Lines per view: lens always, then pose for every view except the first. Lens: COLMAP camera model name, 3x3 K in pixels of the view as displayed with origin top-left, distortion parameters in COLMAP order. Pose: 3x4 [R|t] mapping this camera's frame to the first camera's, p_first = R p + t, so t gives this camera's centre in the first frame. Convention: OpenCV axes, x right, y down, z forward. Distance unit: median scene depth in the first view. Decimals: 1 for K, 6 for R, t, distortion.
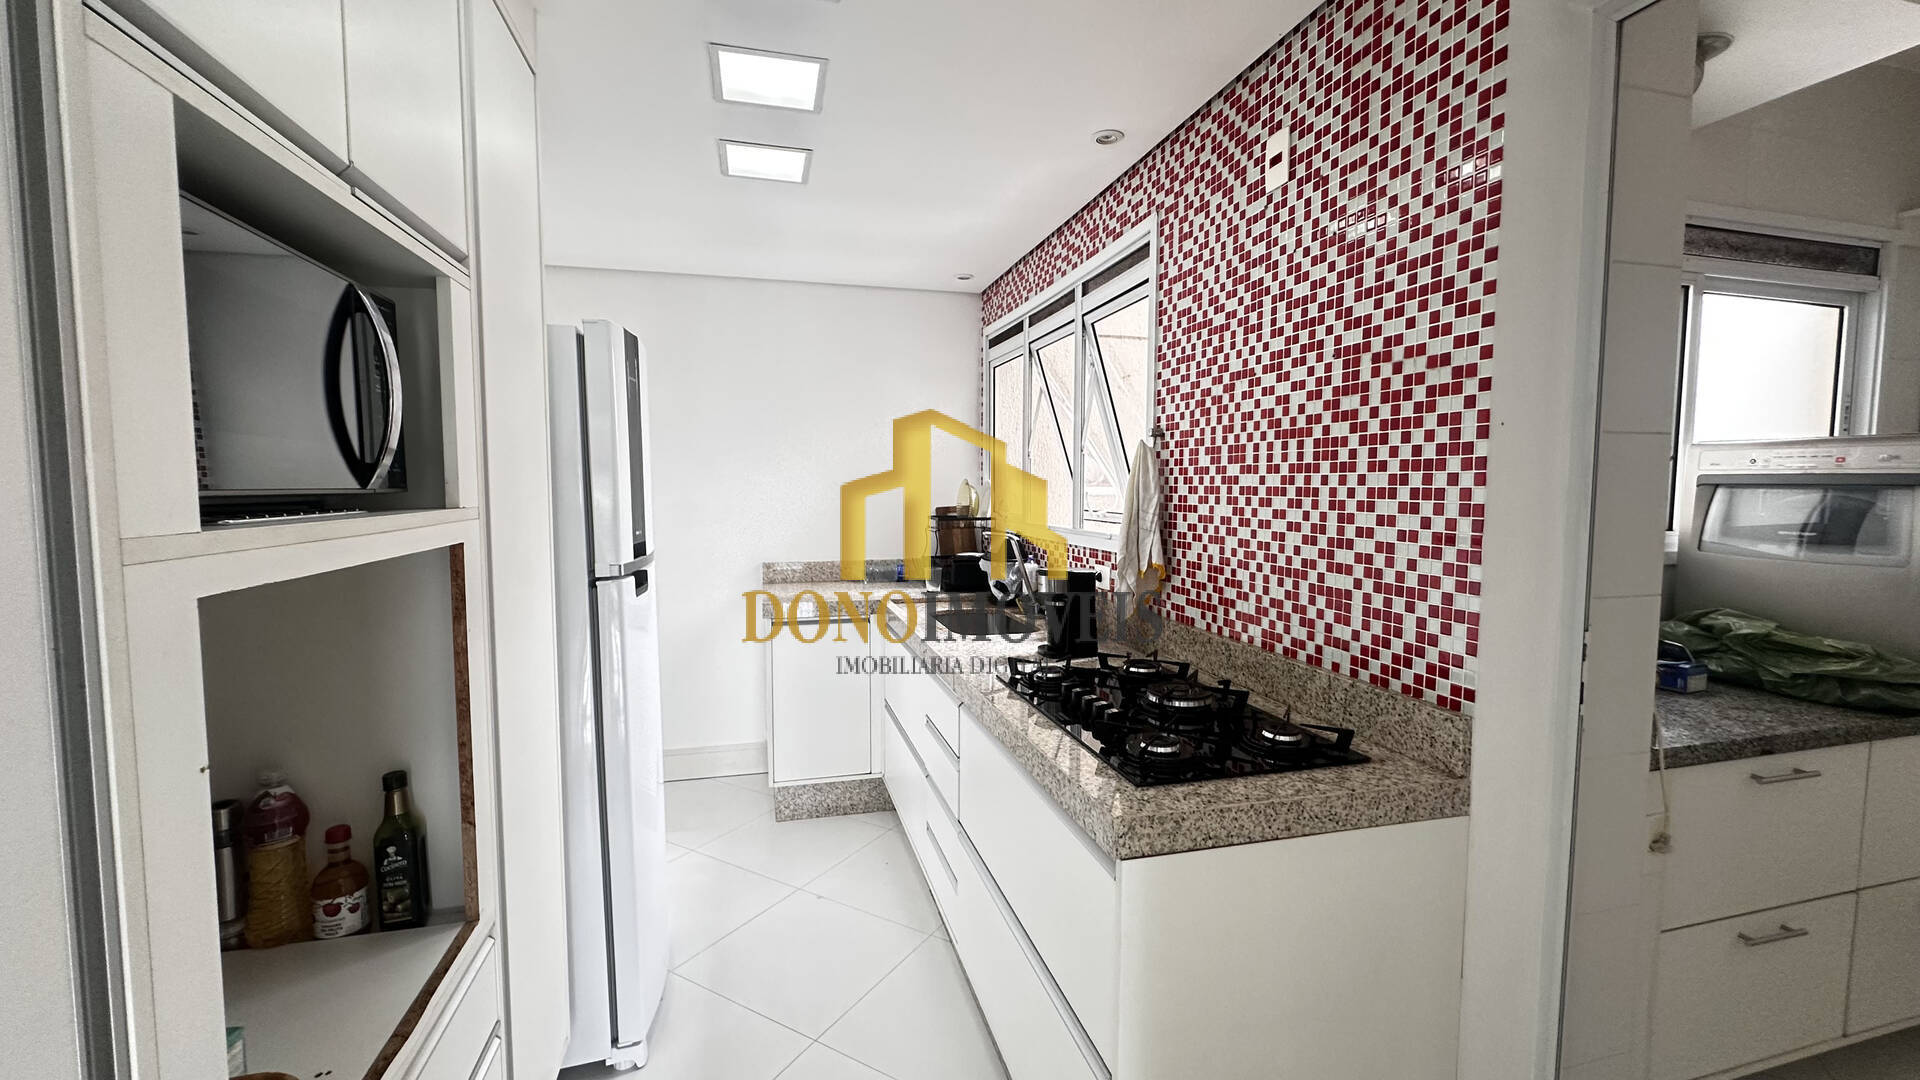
lens RADIAL K [[765.6, 0, 958.3], [0, 765.6, 536.2], [0, 0, 1]] dist [-0.002942, 0.000656]
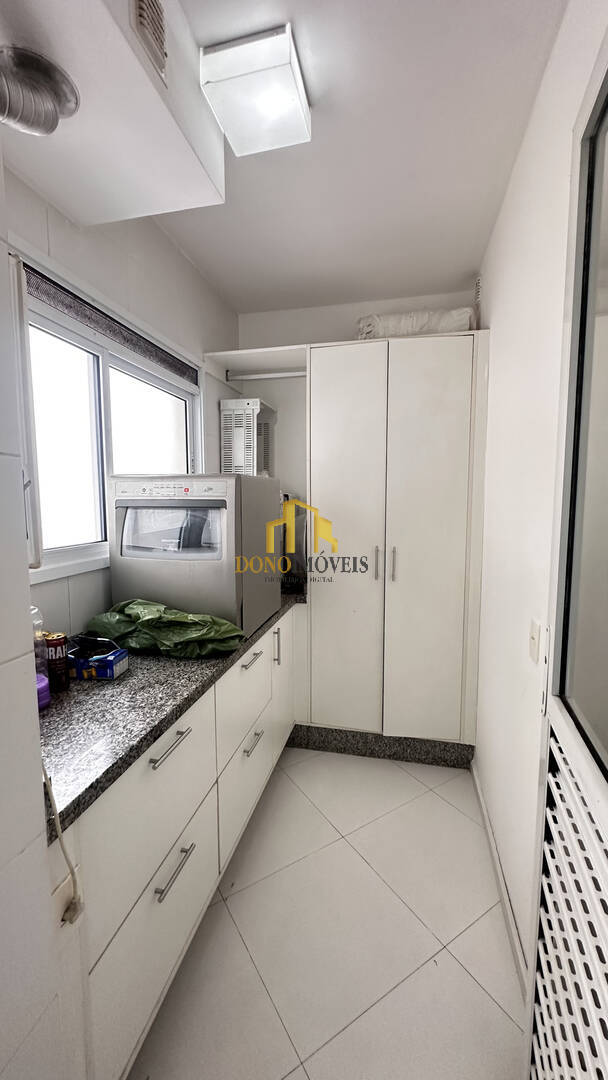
lens RADIAL K [[423.4, 0, 304.0], [0, 423.4, 540.0], [0, 0, 1]] dist [-0.001424, 0.000079]
pose [[0.466077, -0.088841, 0.880272, 0.494310], [0.066749, 0.995641, 0.065143, -0.038720], [-0.882223, 0.028396, 0.469975, 0.388041]]
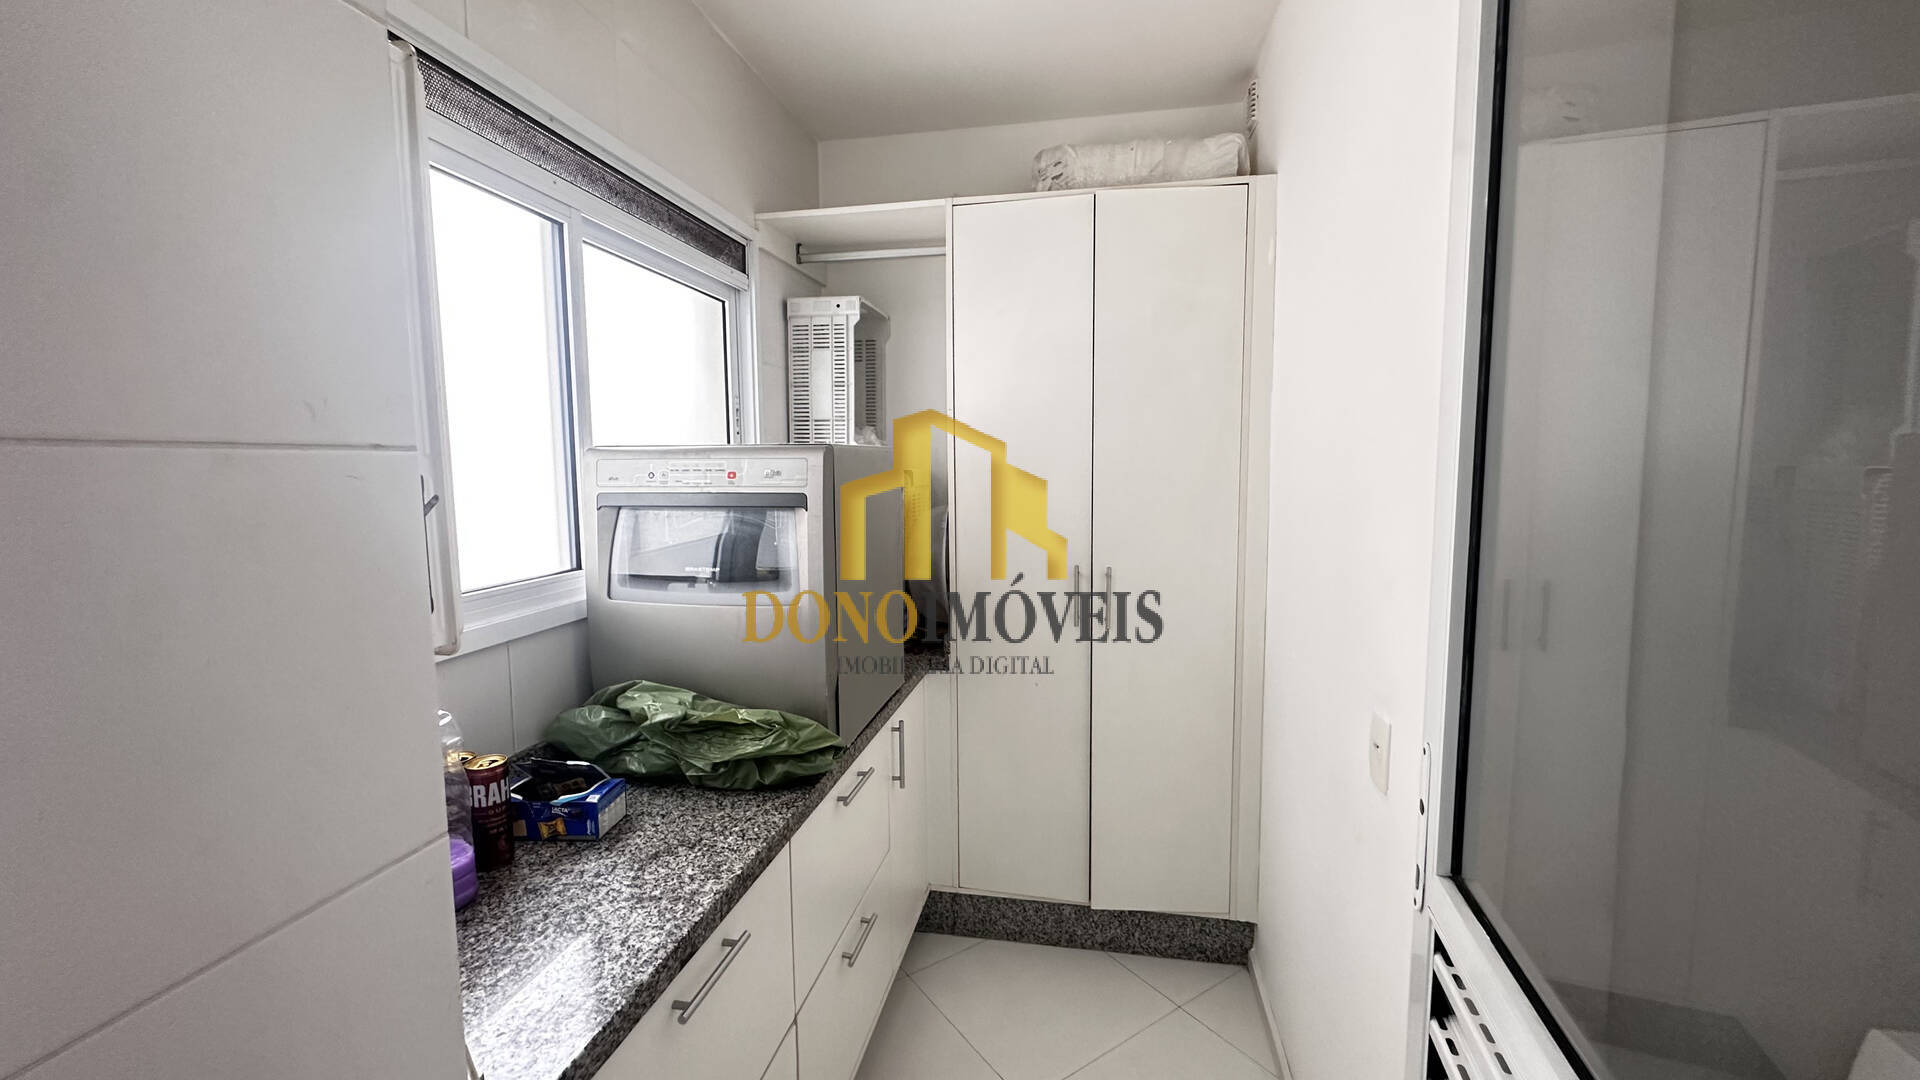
lens RADIAL K [[752.7, 0, 953.6], [0, 752.7, 534.9], [0, 0, 1]] dist [-0.001424, 0.000079]
pose [[0.436528, -0.092052, 0.894969, 0.513105], [0.074612, 0.995029, 0.065951, -0.067020], [-0.896591, 0.037986, 0.441227, 0.420412]]
